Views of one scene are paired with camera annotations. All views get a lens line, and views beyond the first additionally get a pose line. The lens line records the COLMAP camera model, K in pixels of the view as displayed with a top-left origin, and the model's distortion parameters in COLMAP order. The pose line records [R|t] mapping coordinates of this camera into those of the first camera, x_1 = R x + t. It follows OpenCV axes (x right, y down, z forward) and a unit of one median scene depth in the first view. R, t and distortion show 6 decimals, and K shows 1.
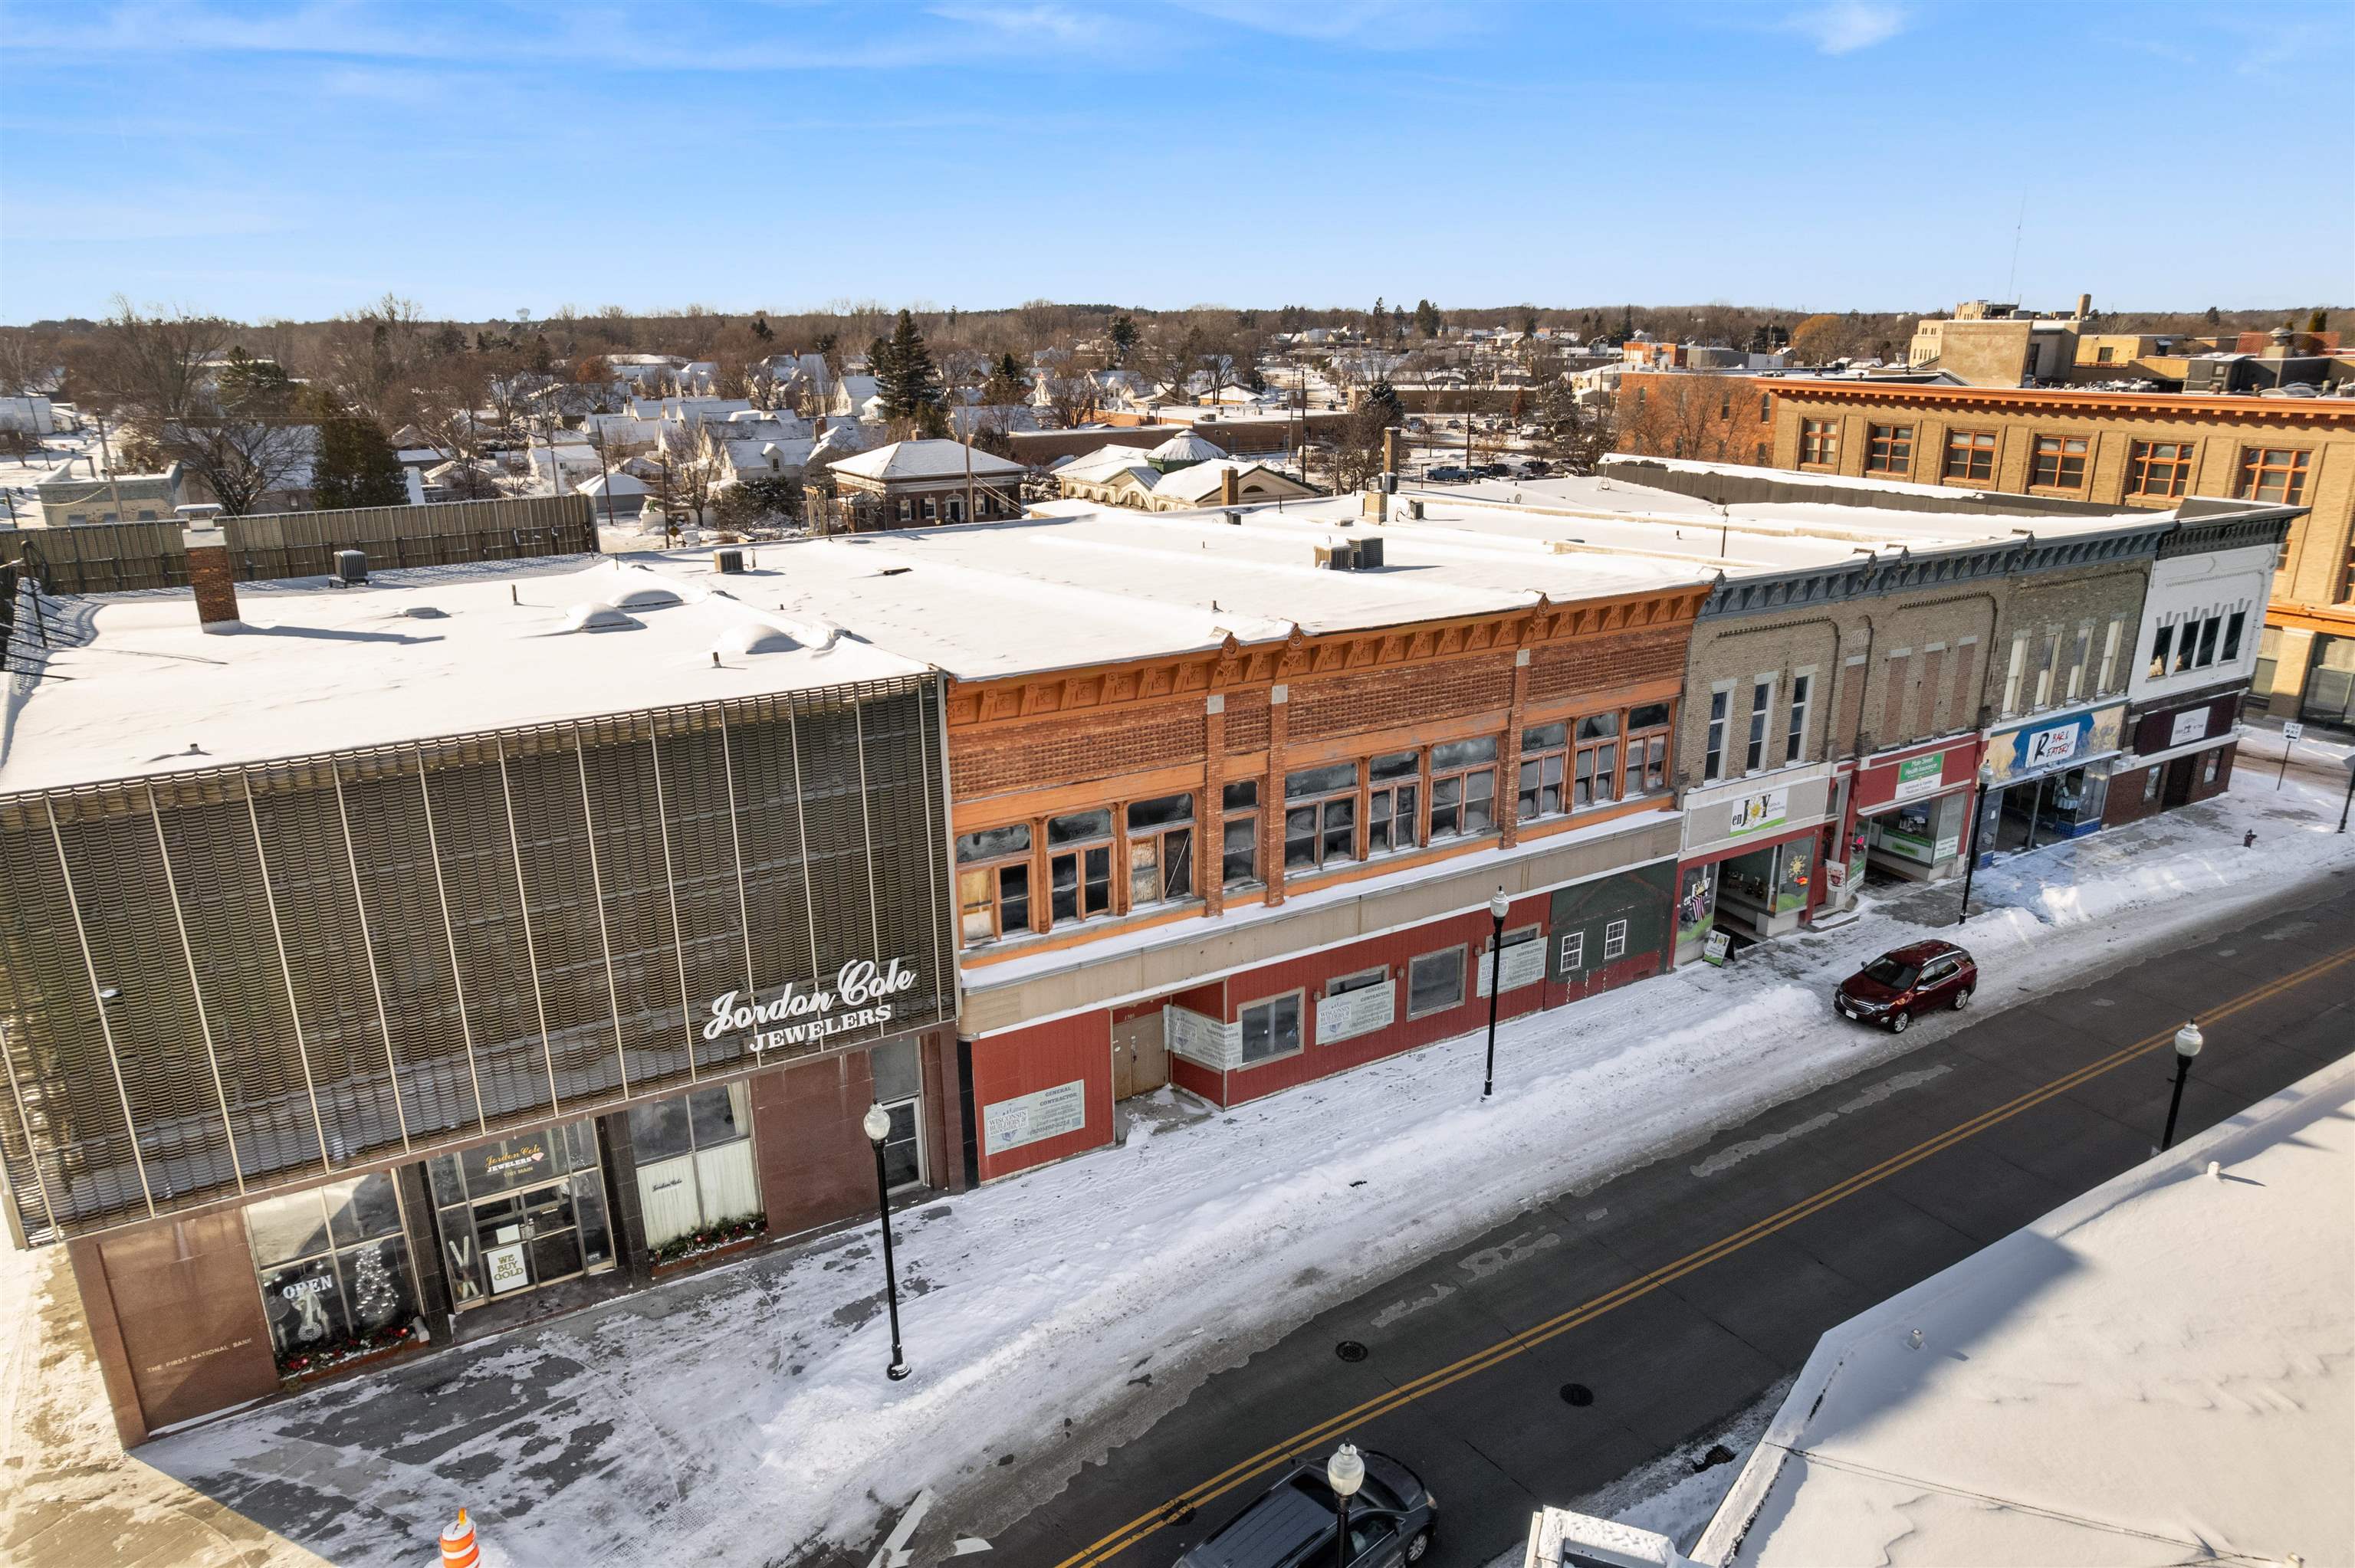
lens RADIAL K [[1515.5, 0, 1177.5], [0, 1515.5, 784.0], [0, 0, 1]] dist [-0.076006, 0.063783]
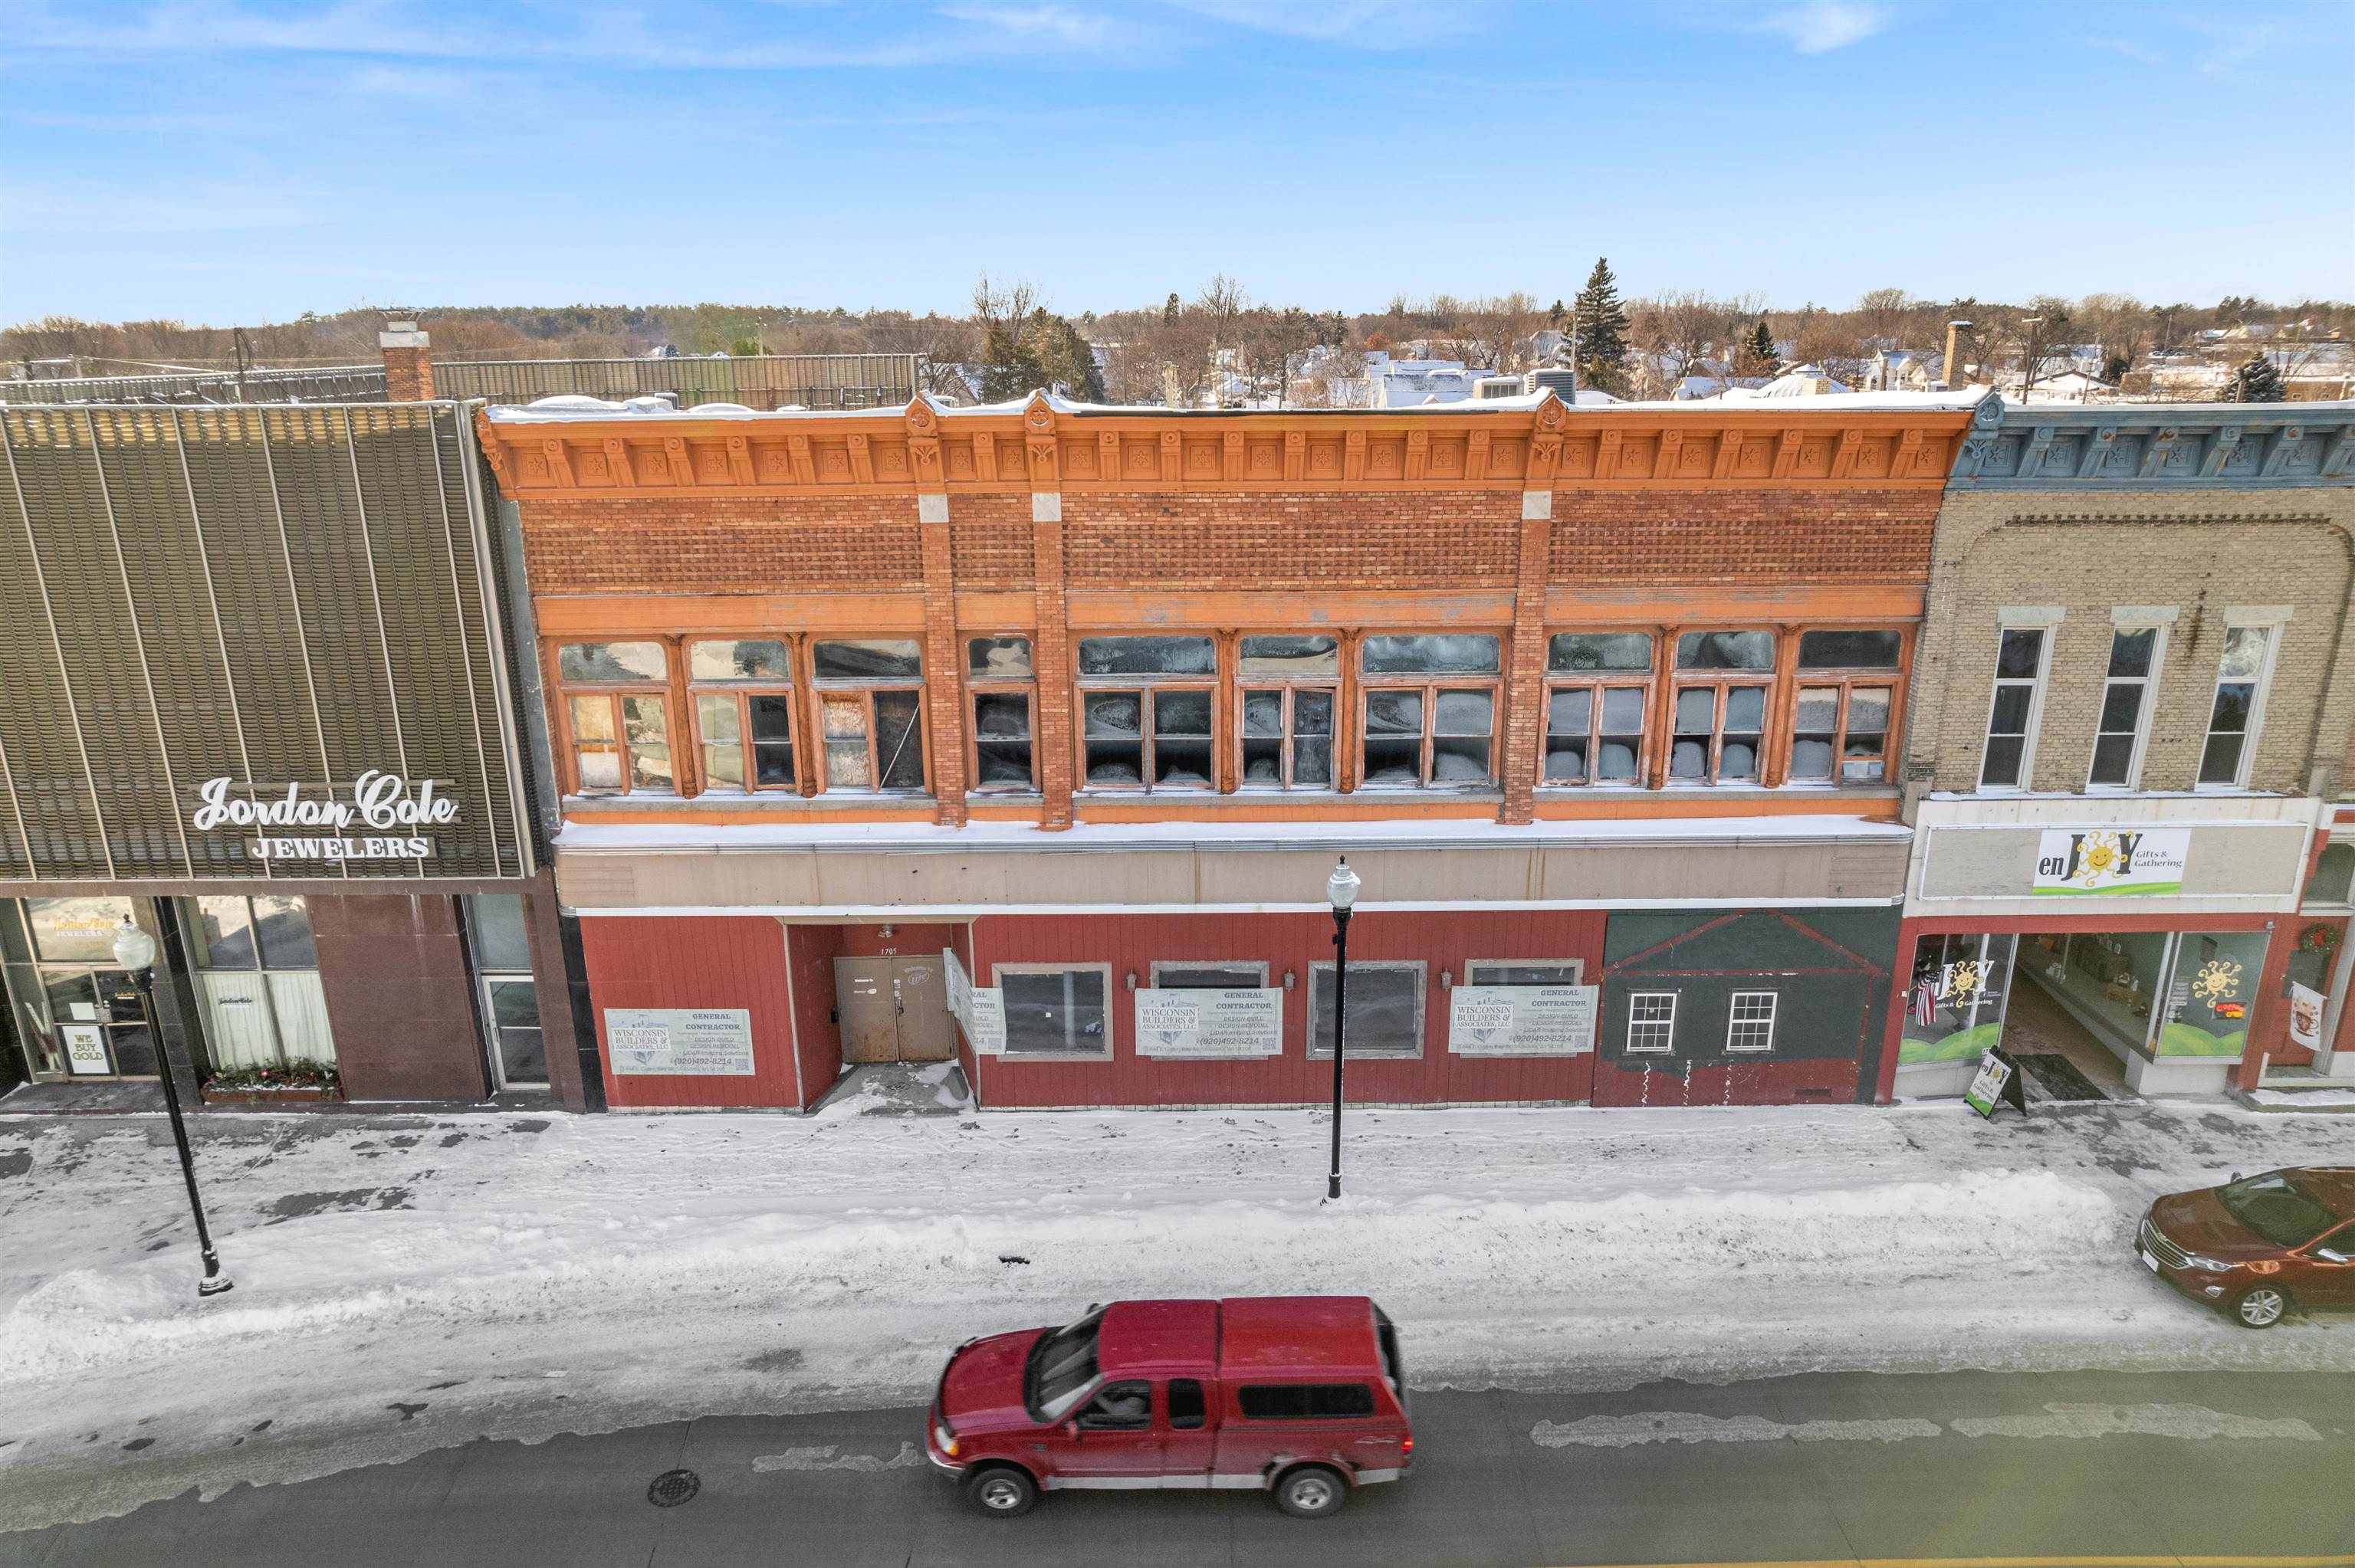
lens RADIAL K [[1515.5, 0, 1177.5], [0, 1515.5, 784.0], [0, 0, 1]] dist [-0.076006, 0.063783]
pose [[0.856690, 0.148488, -0.493998, 0.435152], [-0.149089, 0.988076, 0.038451, 0.025018], [0.493817, 0.040709, 0.868613, 0.429289]]
